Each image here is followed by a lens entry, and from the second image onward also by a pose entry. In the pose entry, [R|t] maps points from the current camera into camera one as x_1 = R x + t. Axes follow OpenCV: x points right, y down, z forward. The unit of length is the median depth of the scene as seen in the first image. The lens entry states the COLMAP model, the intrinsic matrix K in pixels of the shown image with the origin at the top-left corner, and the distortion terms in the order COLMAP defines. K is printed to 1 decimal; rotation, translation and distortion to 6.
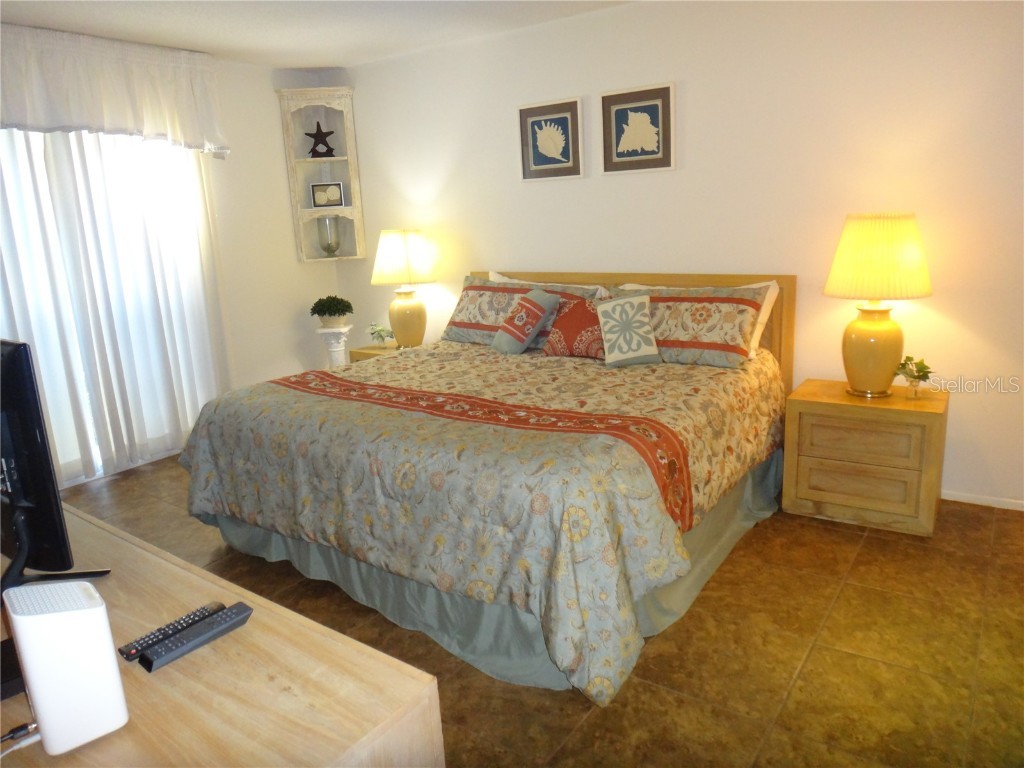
lens RADIAL K [[773.8, 0, 517.9], [0, 773.8, 358.1], [0, 0, 1]] dist [0.082000, 0.001583]
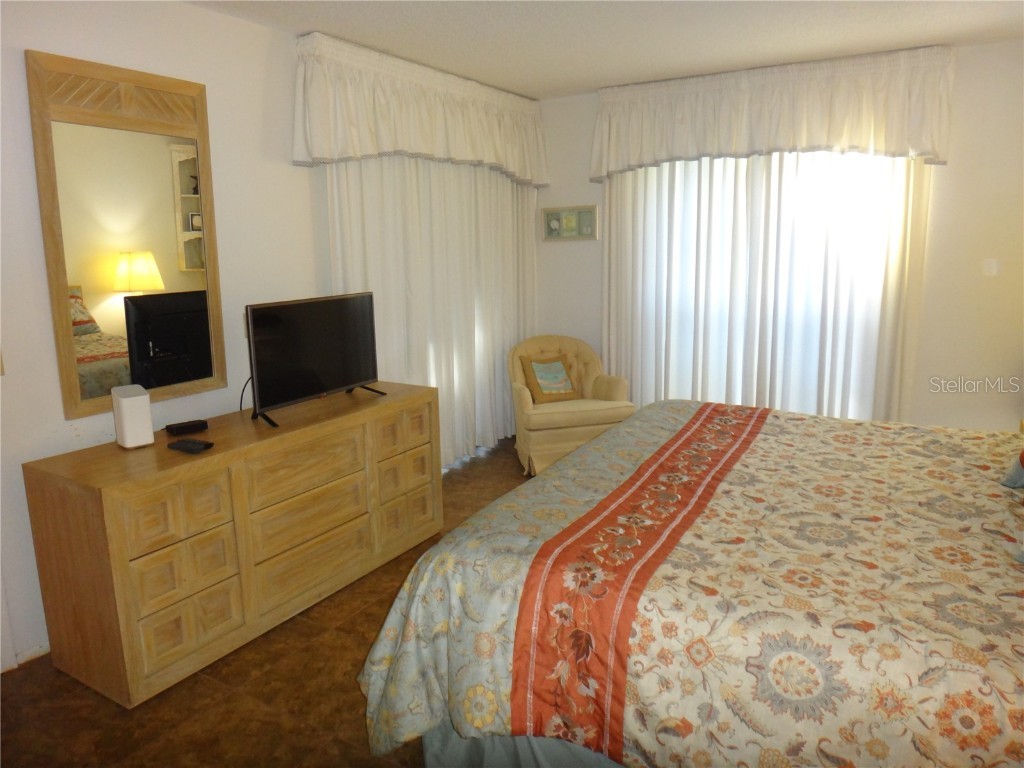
lens RADIAL K [[773.8, 0, 517.9], [0, 773.8, 358.1], [0, 0, 1]] dist [0.082000, 0.001583]
pose [[0.096211, 0.205911, -0.973830, 0.530711], [-0.199663, 0.962475, 0.183784, -0.138016], [0.975130, 0.176756, 0.133714, 0.550095]]
